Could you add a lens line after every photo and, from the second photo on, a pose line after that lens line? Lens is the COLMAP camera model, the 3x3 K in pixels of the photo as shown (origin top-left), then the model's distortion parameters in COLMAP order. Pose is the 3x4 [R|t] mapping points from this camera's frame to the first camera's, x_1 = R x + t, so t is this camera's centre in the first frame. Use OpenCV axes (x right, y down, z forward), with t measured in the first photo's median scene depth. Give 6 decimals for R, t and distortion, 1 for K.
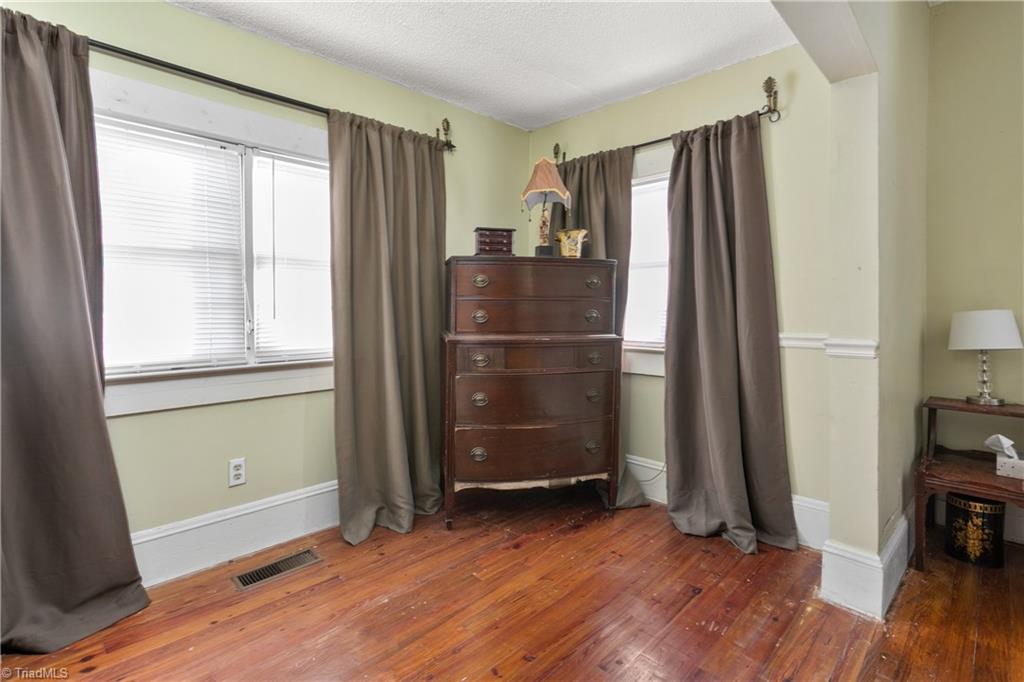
lens RADIAL K [[503.4, 0, 513.8], [0, 503.4, 333.8], [0, 0, 1]] dist [0.001102, 0.001522]
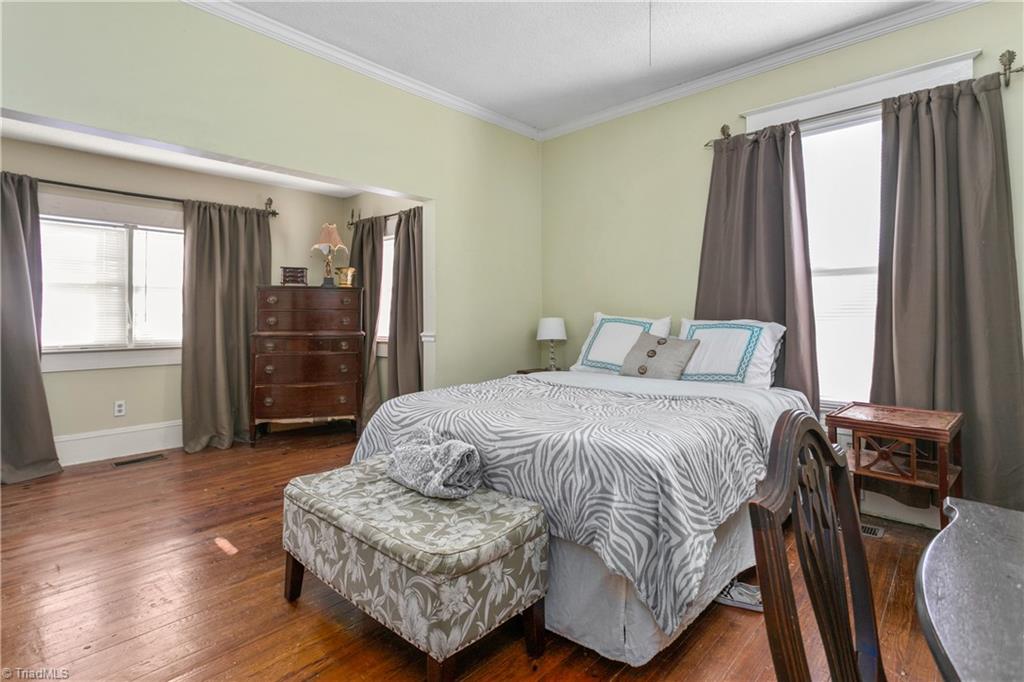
lens RADIAL K [[503.4, 0, 498.6], [0, 503.4, 324.2], [0, 0, 1]] dist [0.001102, 0.001522]
pose [[0.999901, 0.000737, 0.014037, 0.688780], [-0.000267, 0.999441, -0.033444, 0.034541], [-0.014053, 0.033437, 0.999342, -0.724107]]
